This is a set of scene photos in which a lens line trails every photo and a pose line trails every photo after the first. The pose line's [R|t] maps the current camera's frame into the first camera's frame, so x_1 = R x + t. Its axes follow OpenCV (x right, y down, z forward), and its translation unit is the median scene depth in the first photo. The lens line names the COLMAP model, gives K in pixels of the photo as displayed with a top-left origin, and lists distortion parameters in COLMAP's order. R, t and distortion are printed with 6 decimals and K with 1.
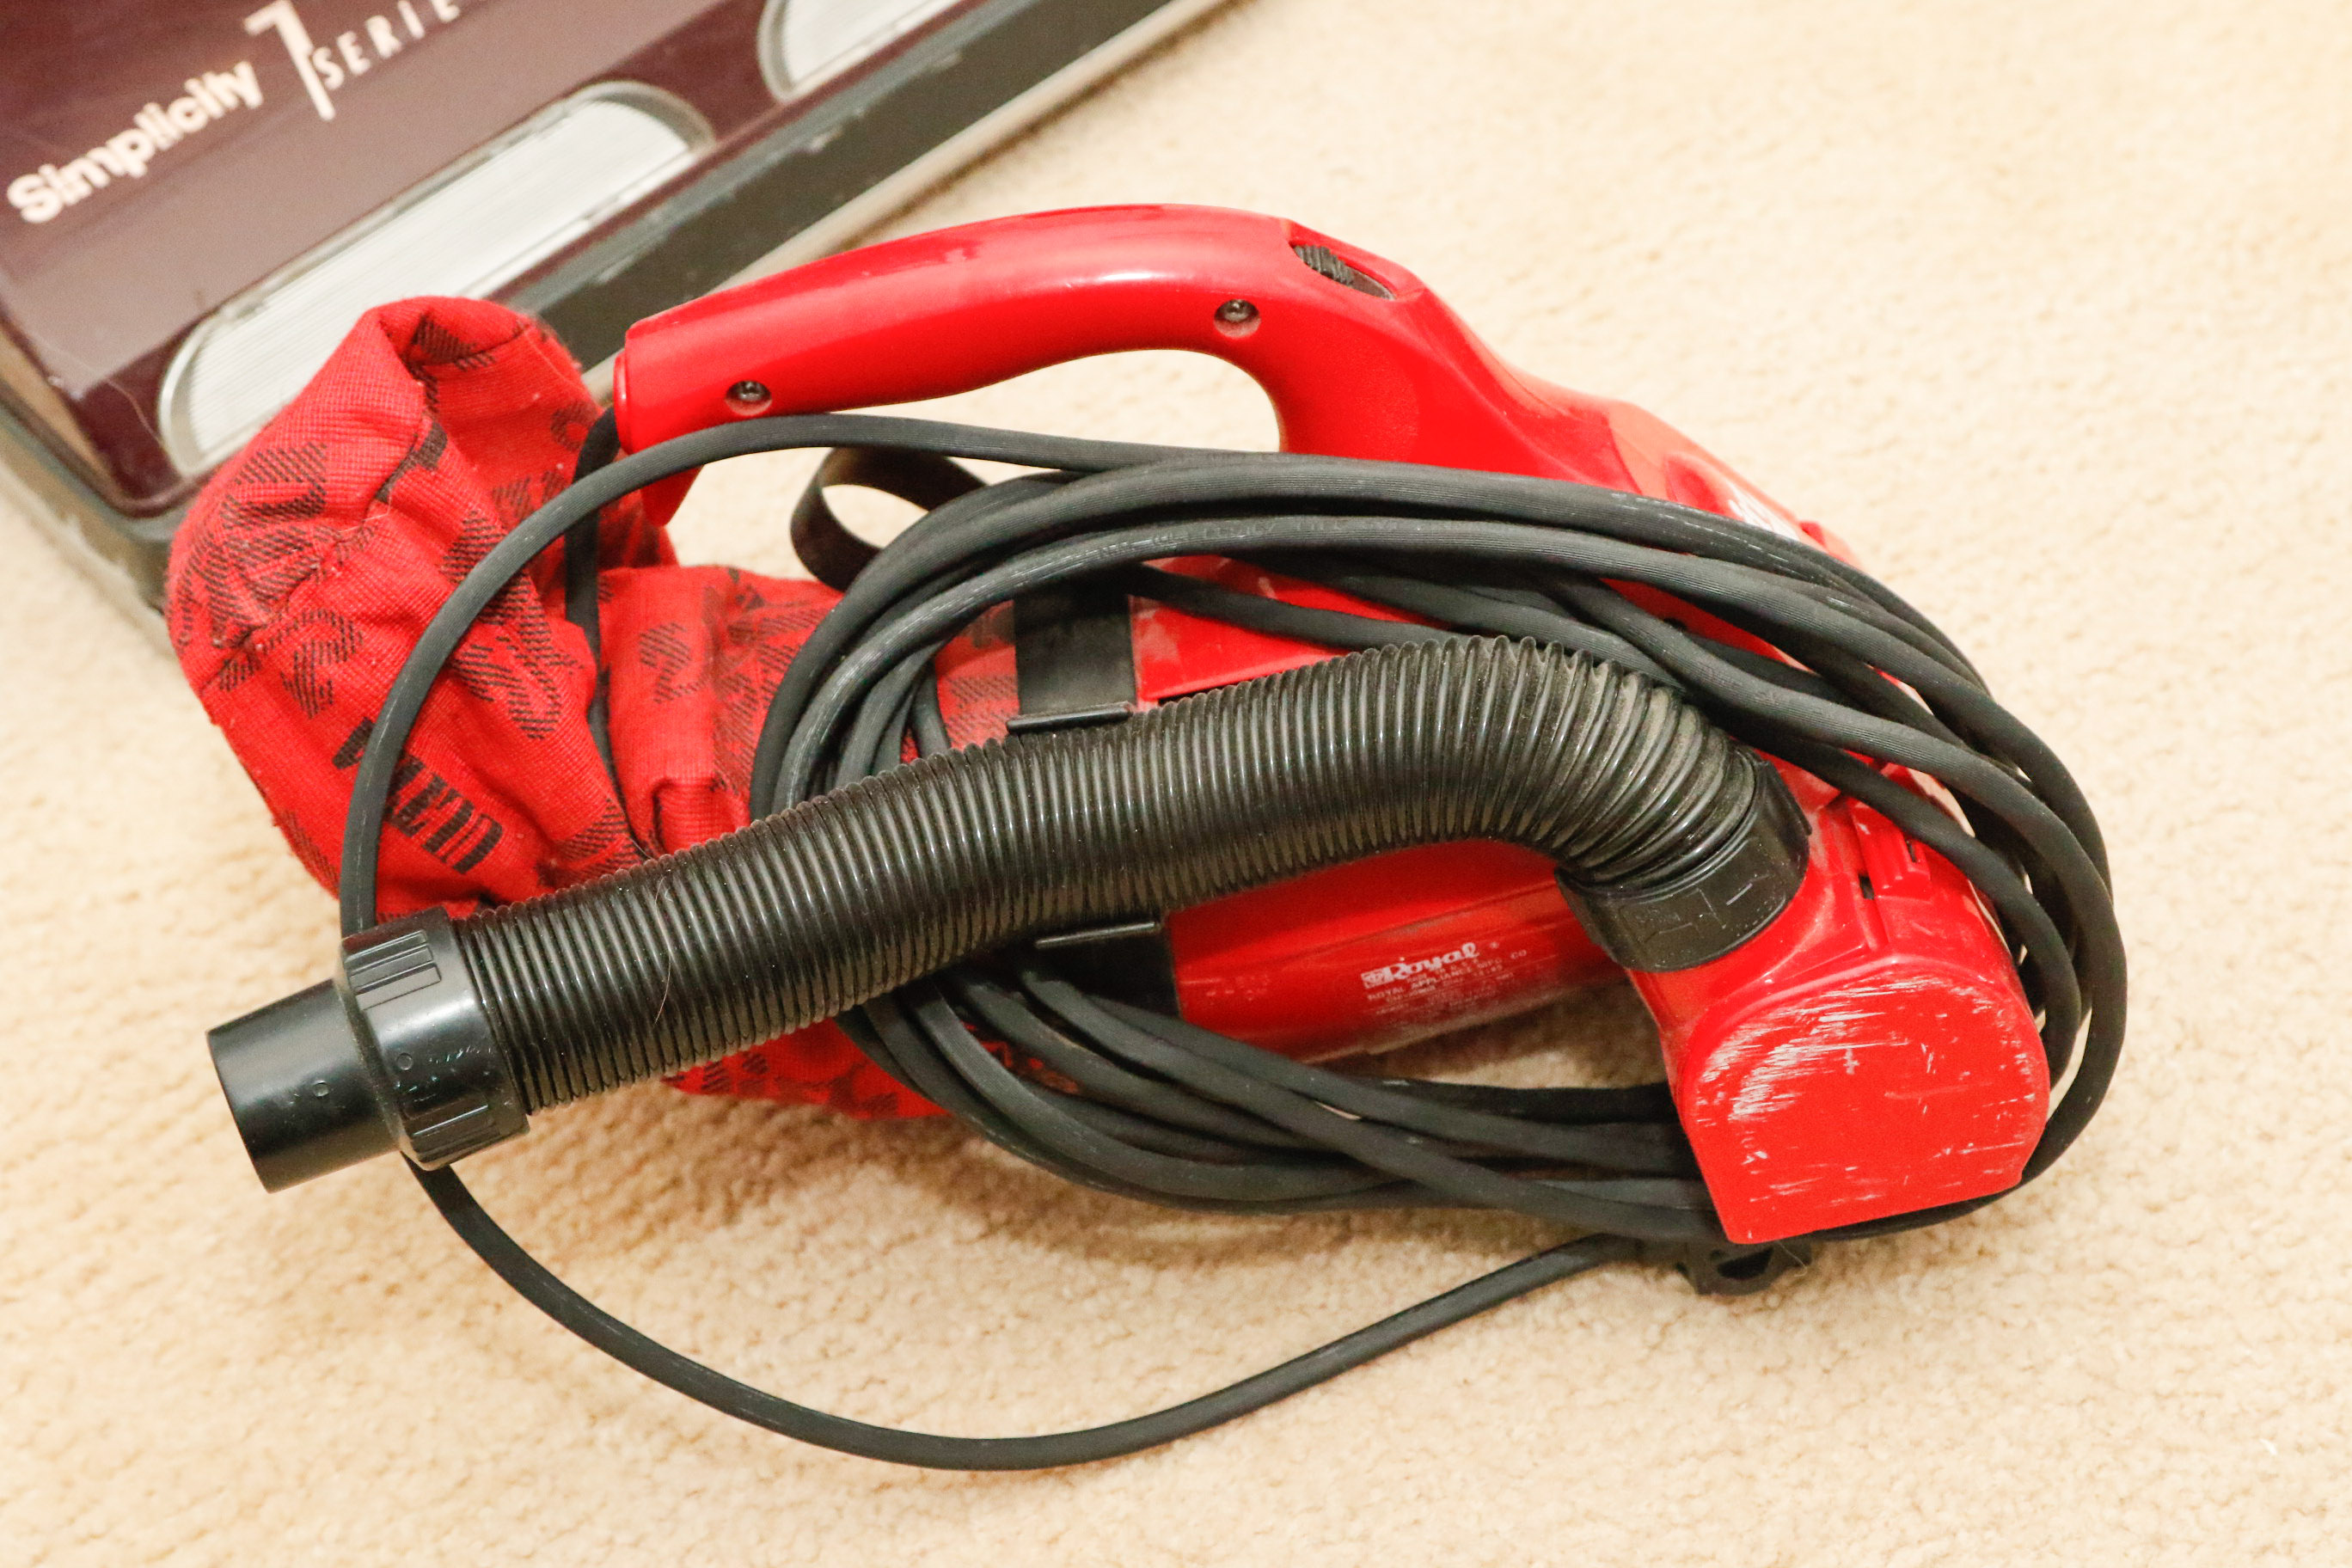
lens RADIAL K [[3730.3, 0, 1184.2], [0, 3730.3, 811.9], [0, 0, 1]] dist [-0.010978, 0.120223]
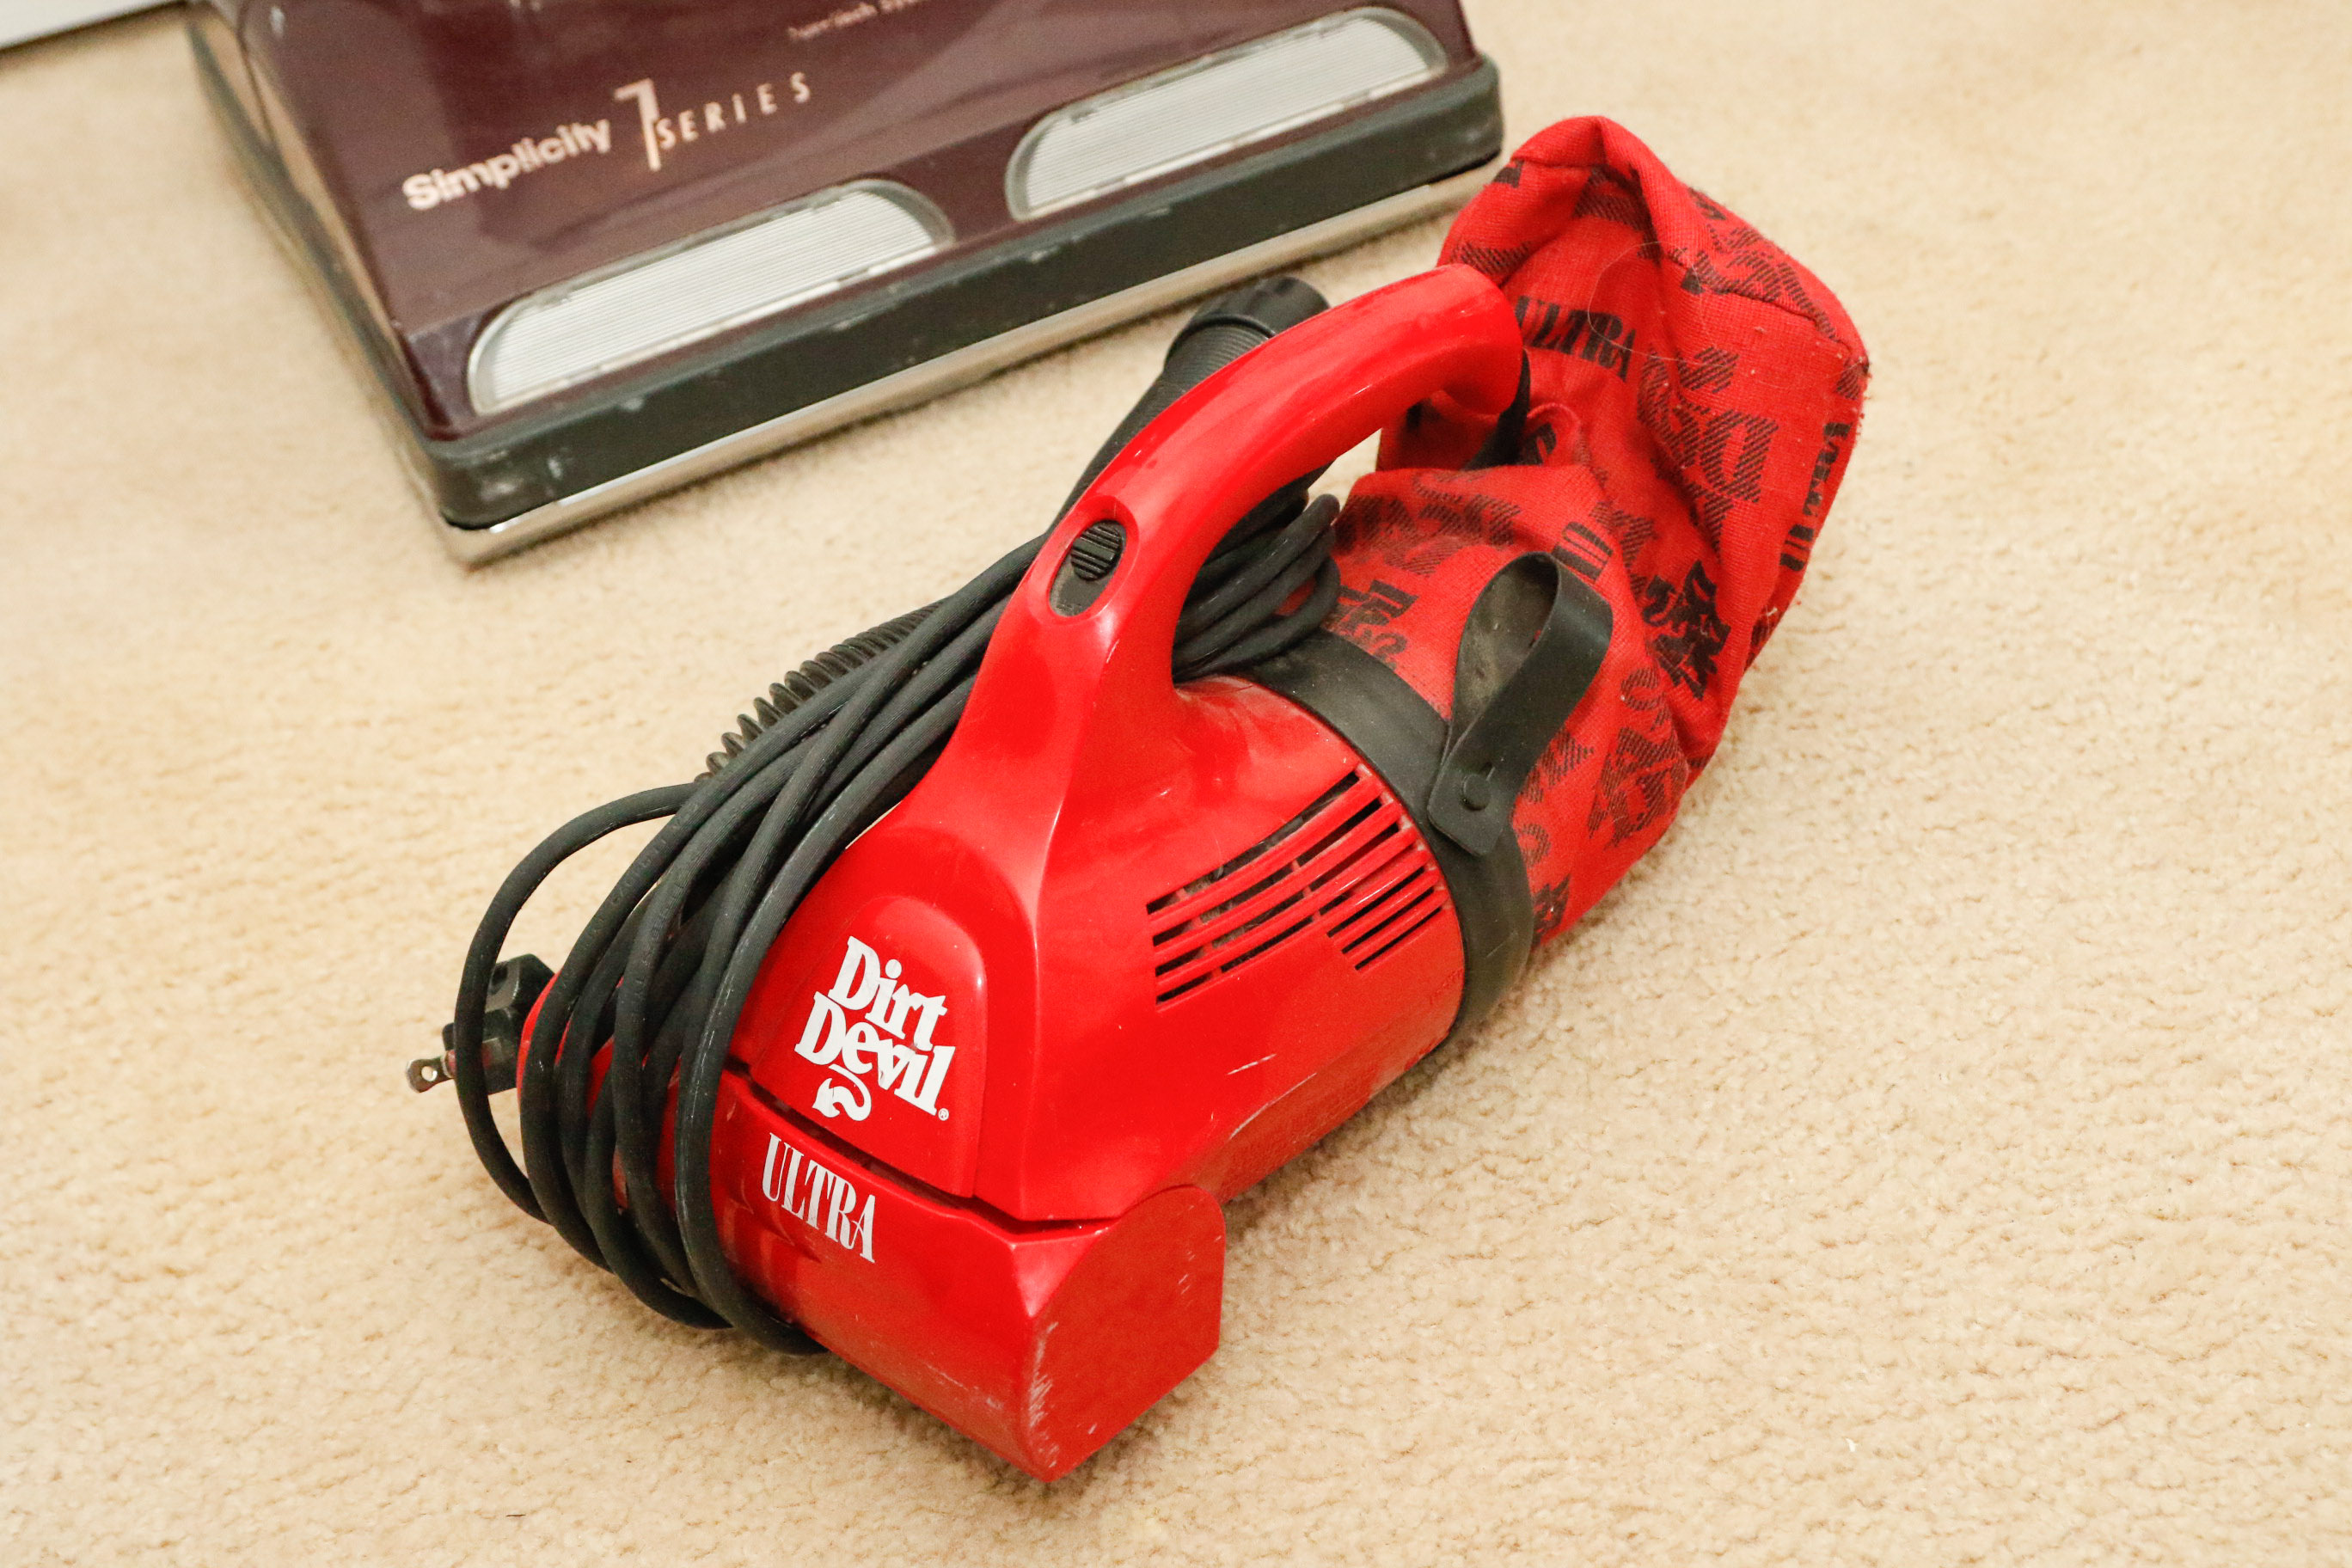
lens RADIAL K [[3221.6, 0, 1176.0], [0, 3221.6, 784.0], [0, 0, 1]] dist [-0.049832, 0.051767]
pose [[0.965266, 0.181354, -0.188077, 0.191892], [-0.198569, 0.977059, -0.076980, 0.070670], [0.169802, 0.111652, 0.979133, -0.027201]]
